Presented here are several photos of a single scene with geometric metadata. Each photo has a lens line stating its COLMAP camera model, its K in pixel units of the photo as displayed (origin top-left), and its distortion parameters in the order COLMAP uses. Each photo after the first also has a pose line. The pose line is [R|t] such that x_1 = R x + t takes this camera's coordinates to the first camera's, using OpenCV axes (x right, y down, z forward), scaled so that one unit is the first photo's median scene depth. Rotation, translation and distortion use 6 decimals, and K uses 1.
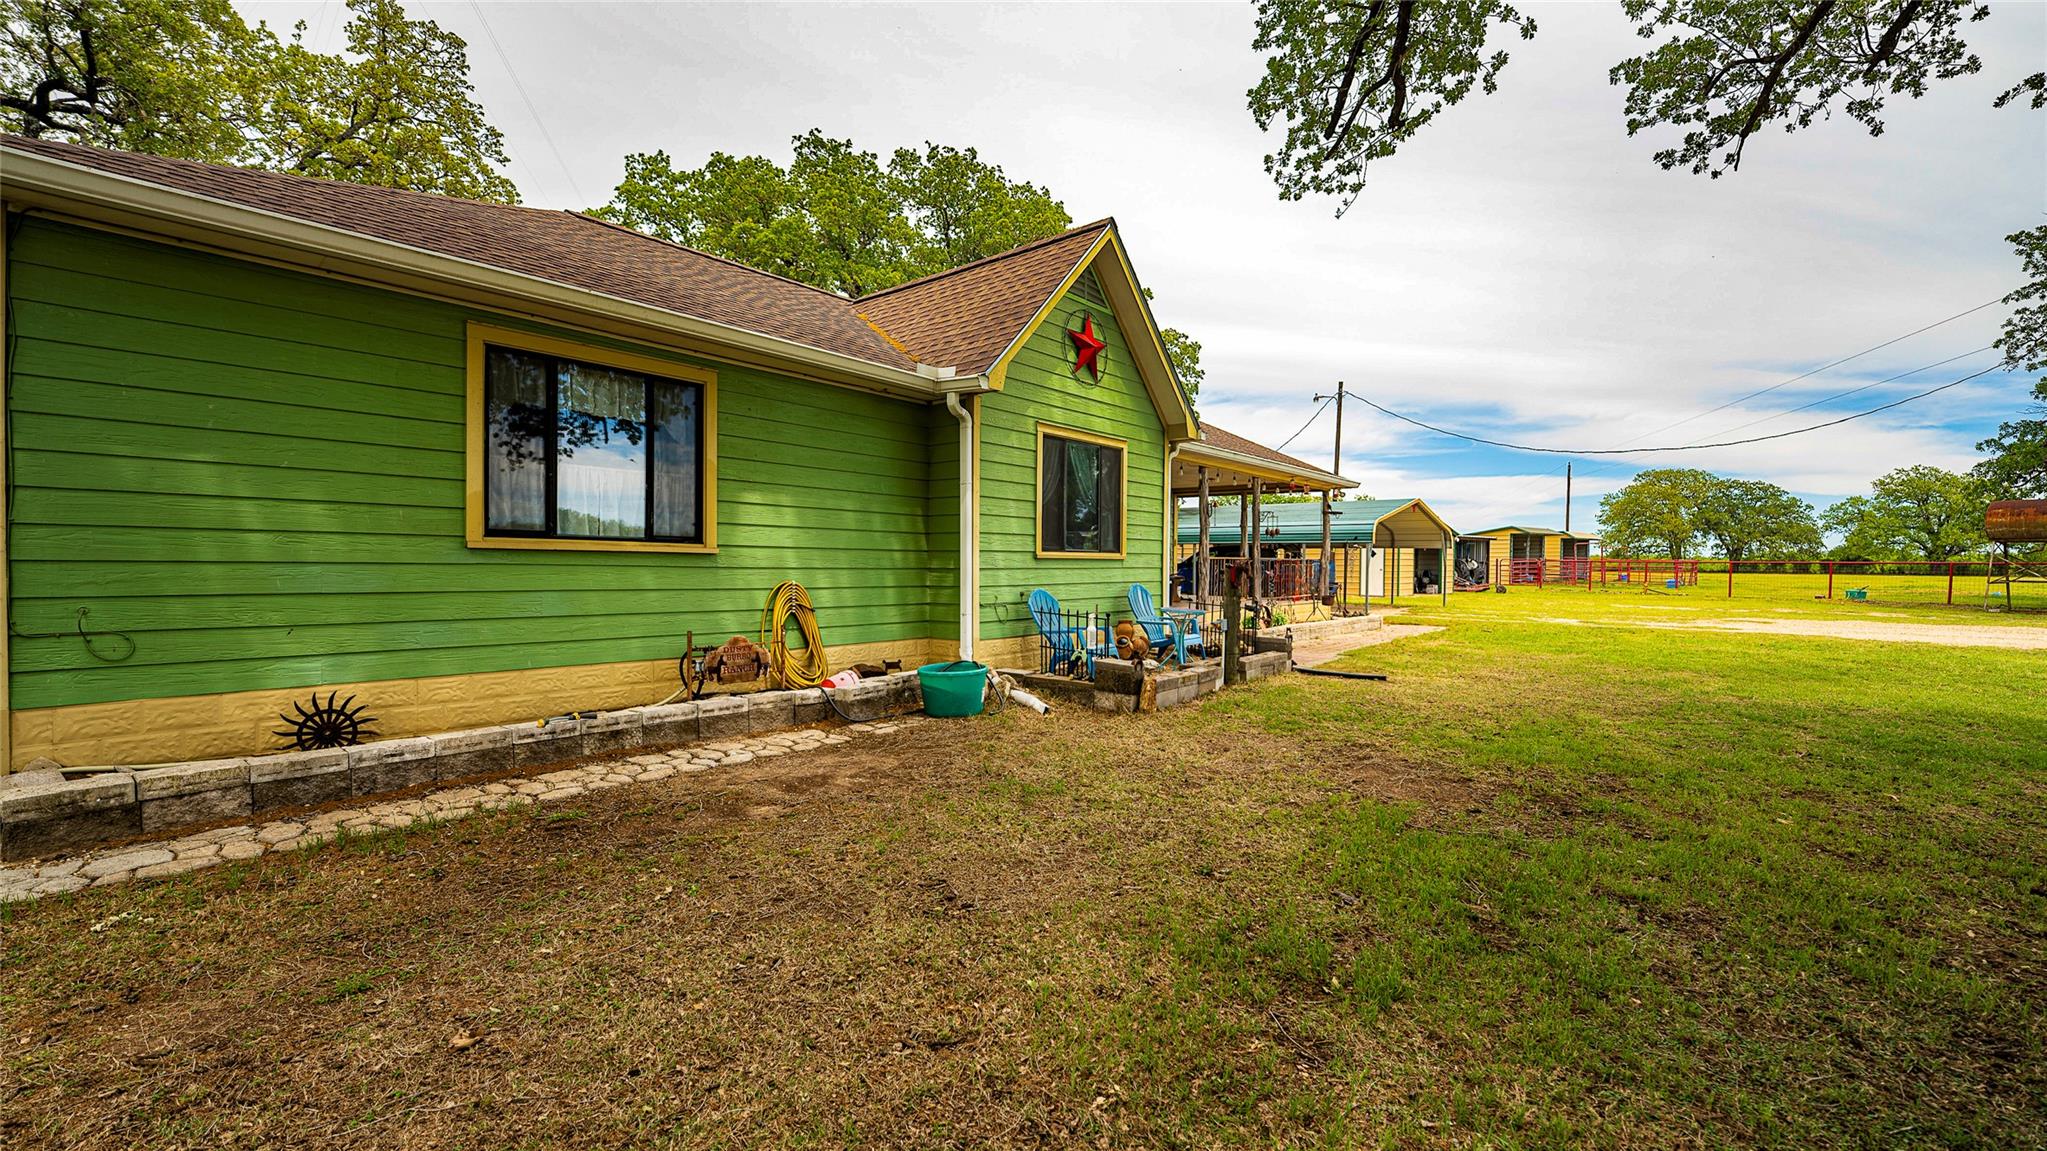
lens RADIAL K [[841.0, 0, 1017.8], [0, 841.0, 564.1], [0, 0, 1]] dist [-0.003279, -0.000176]
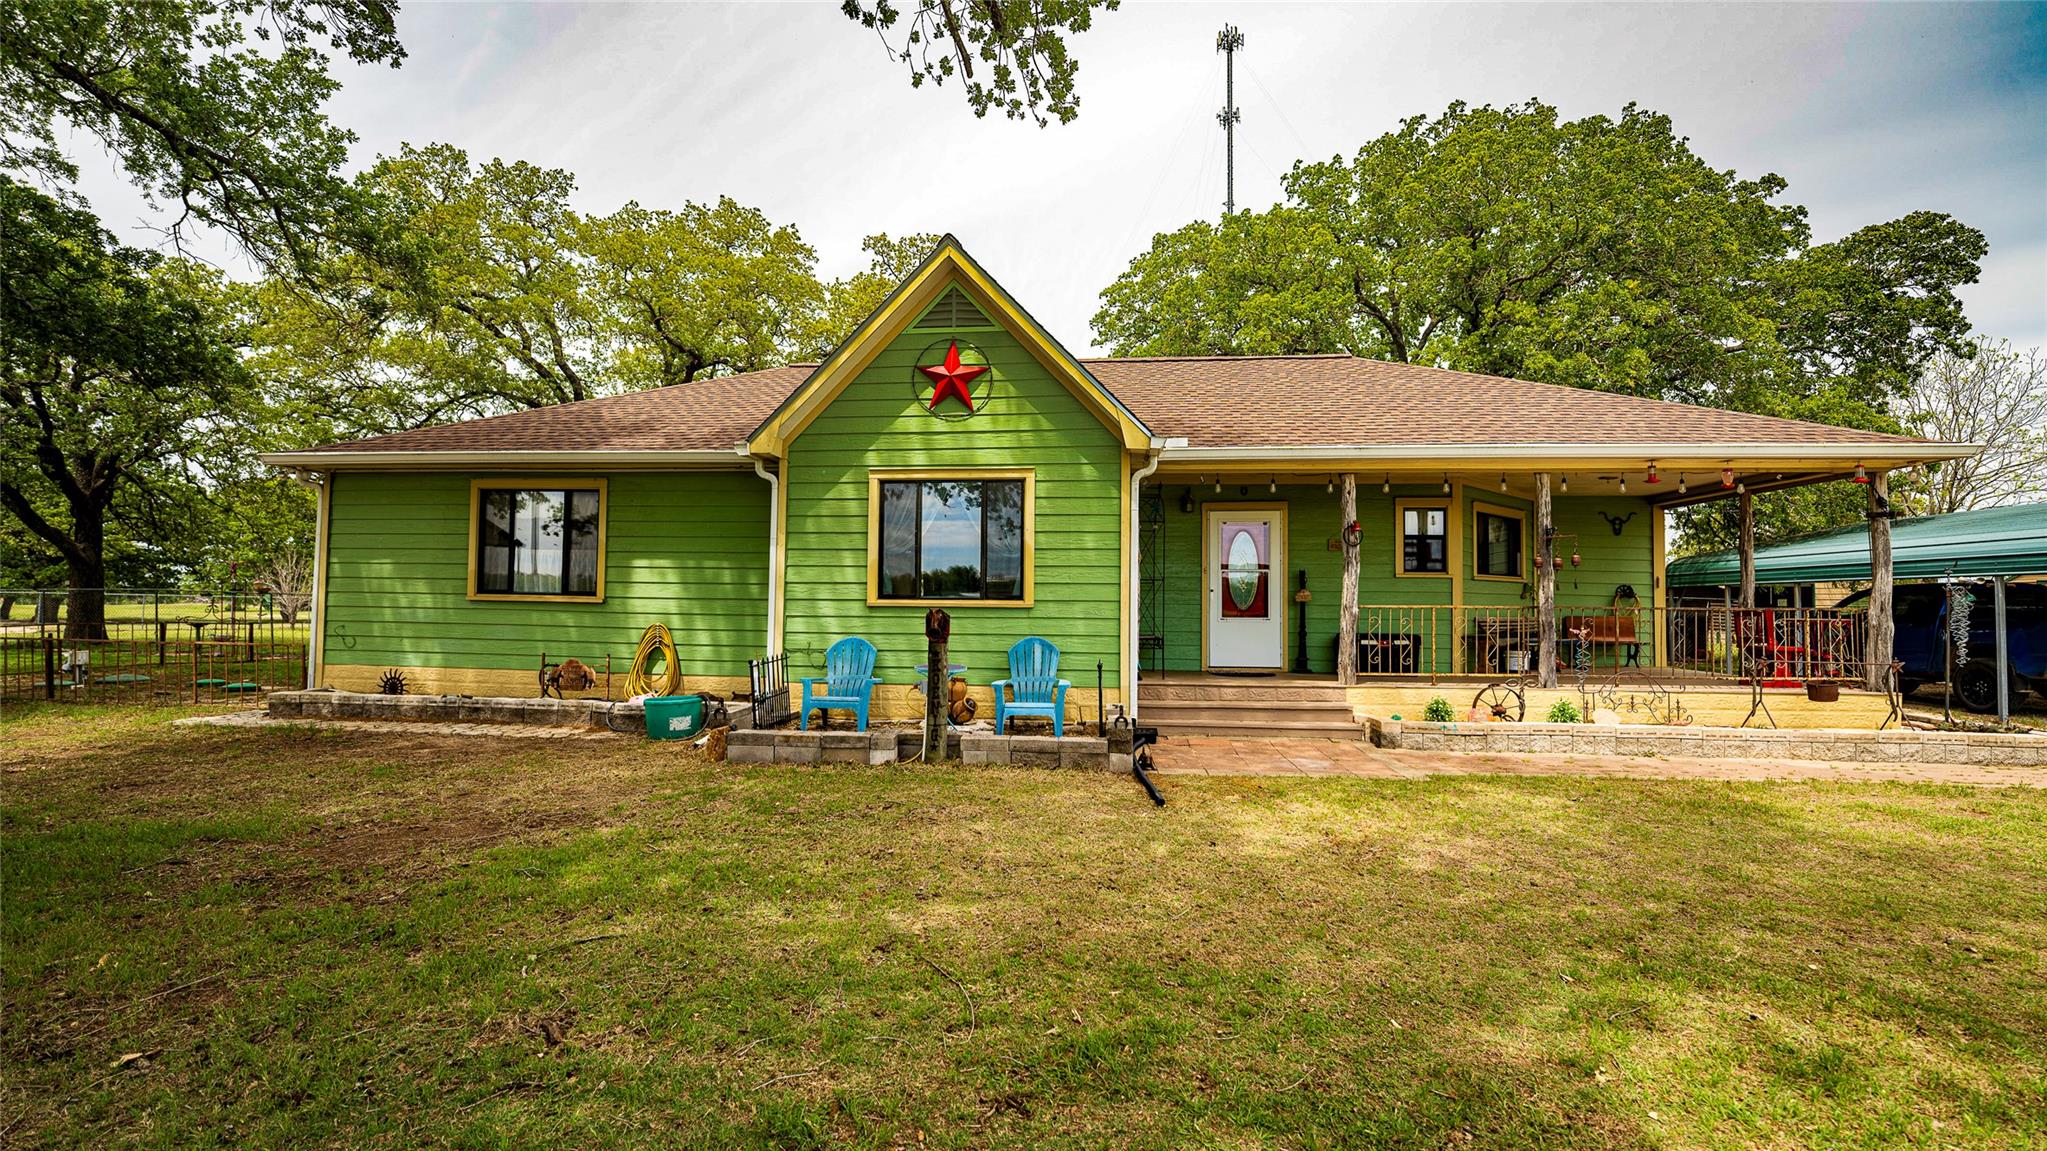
lens RADIAL K [[841.0, 0, 1018.3], [0, 841.0, 587.1], [0, 0, 1]] dist [-0.003279, -0.000176]
pose [[0.552938, -0.026341, -0.832806, 1.174488], [-0.009949, 0.999220, -0.038210, 0.008463], [0.833163, 0.029413, 0.552245, 0.739019]]
